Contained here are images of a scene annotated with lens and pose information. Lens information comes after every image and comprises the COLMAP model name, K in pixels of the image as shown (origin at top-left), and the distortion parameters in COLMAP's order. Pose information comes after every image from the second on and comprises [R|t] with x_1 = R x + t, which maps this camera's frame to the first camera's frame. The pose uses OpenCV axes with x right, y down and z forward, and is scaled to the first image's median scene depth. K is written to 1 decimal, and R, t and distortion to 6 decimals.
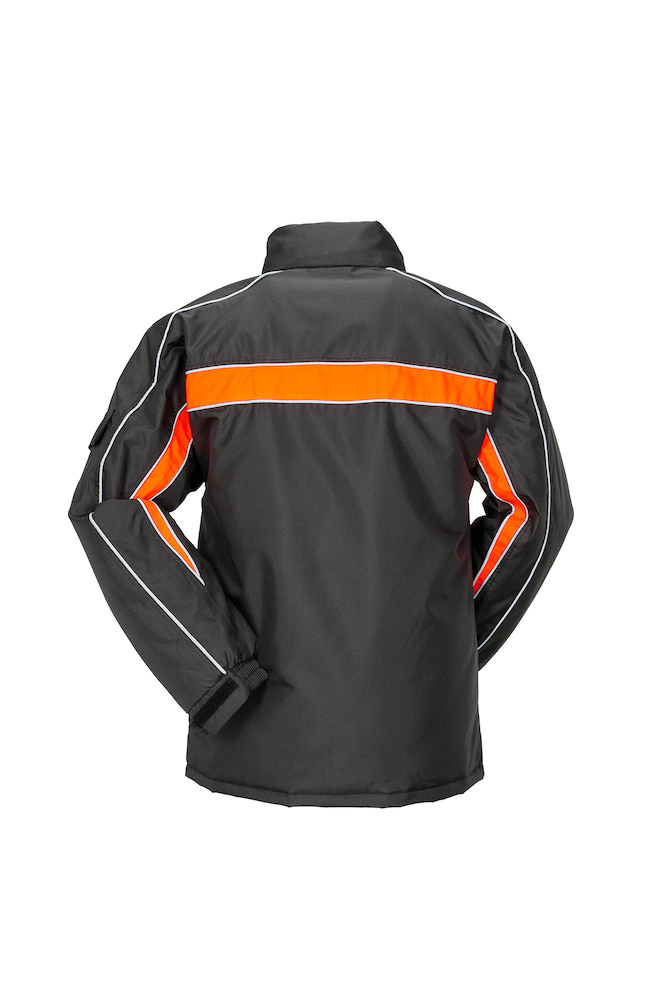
lens RADIAL K [[1484.8, 0, 333.8], [0, 1484.8, 468.7], [0, 0, 1]] dist [-0.014782, -0.025065]
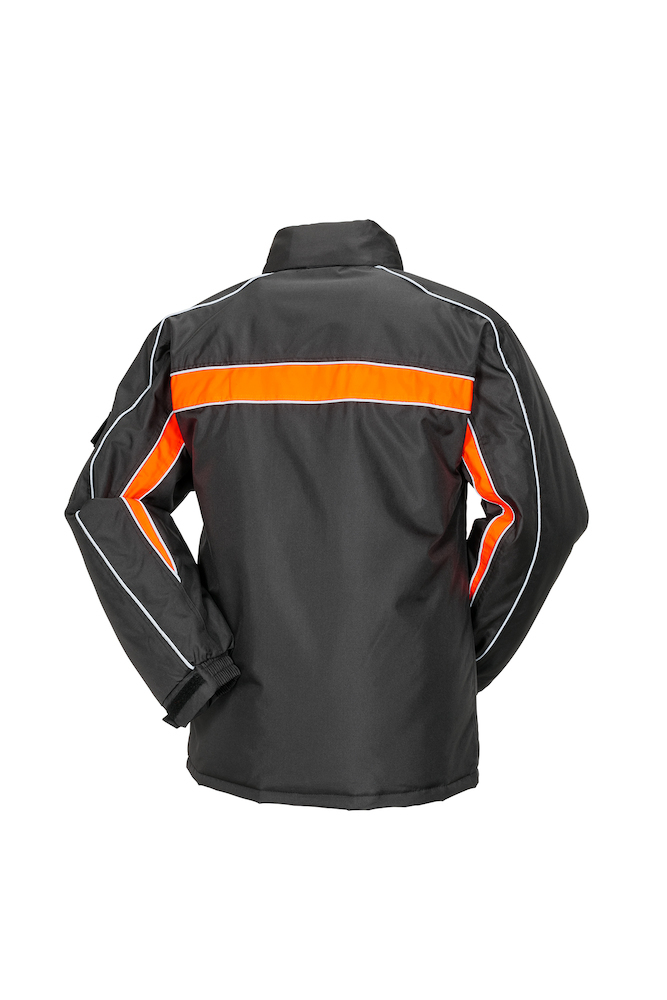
lens RADIAL K [[1484.8, 0, 333.8], [0, 1484.8, 468.7], [0, 0, 1]] dist [-0.014782, -0.025065]
pose [[0.967030, 0.001432, -0.254658, 0.269928], [-0.001477, 0.999999, 0.000013, 0.000010], [0.254658, 0.000364, 0.967031, 0.034748]]
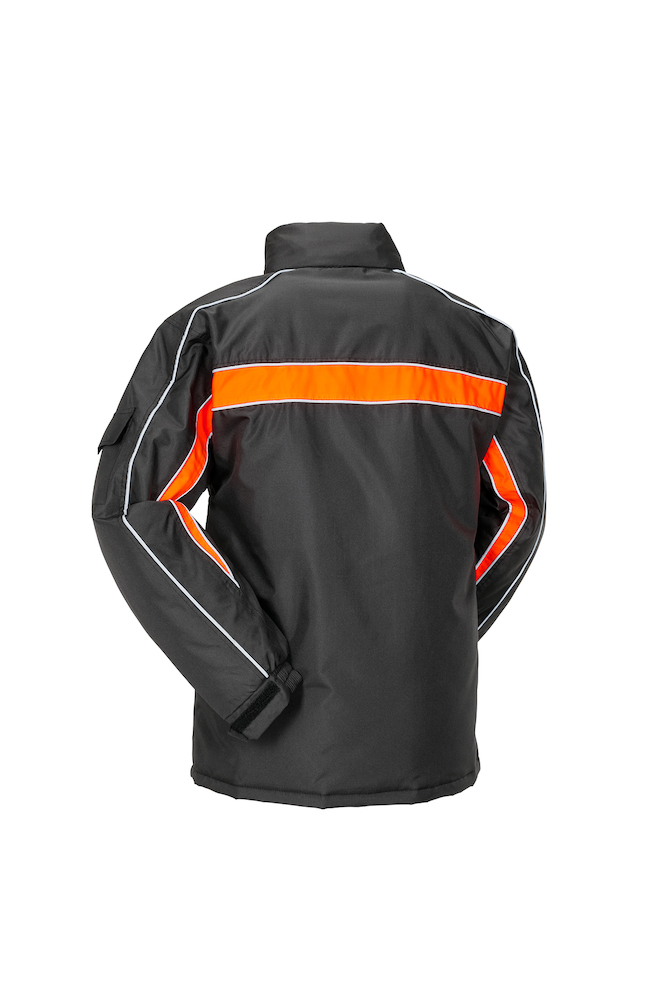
lens RADIAL K [[1484.8, 0, 333.8], [0, 1484.8, 468.7], [0, 0, 1]] dist [-0.014782, -0.025065]
pose [[0.965477, -0.001118, 0.260484, -0.275936], [0.001208, 0.999999, -0.000183, 0.000075], [-0.260484, 0.000492, 0.965478, 0.036901]]
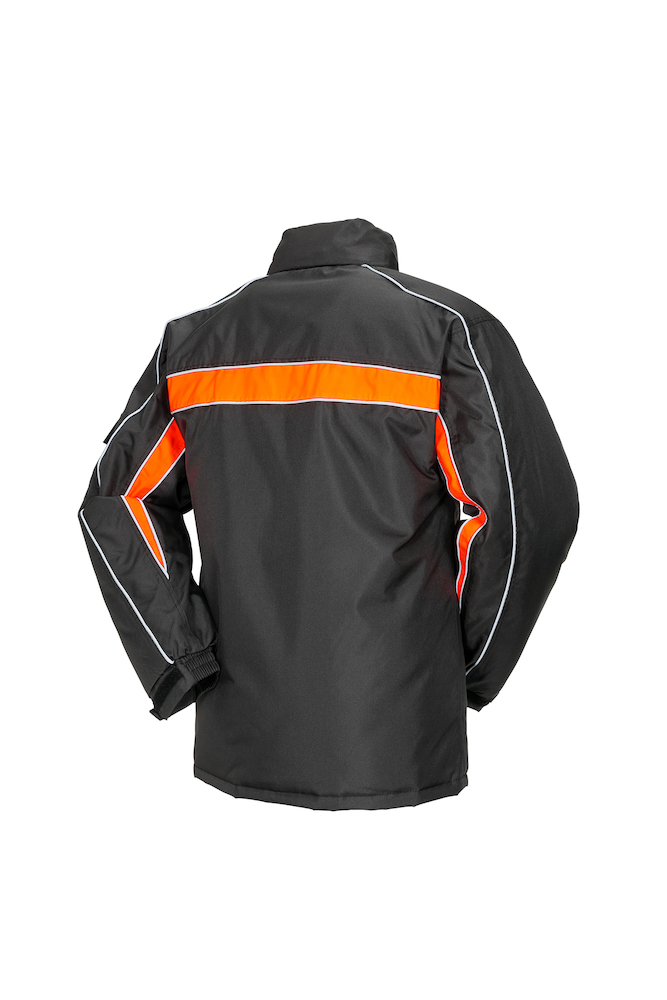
lens RADIAL K [[1484.8, 0, 333.8], [0, 1484.8, 468.7], [0, 0, 1]] dist [-0.014782, -0.025065]
pose [[0.868001, 0.001686, -0.496559, 0.525818], [-0.001863, 0.999998, 0.000139, -0.000087], [0.496558, 0.000804, 0.868003, 0.139894]]
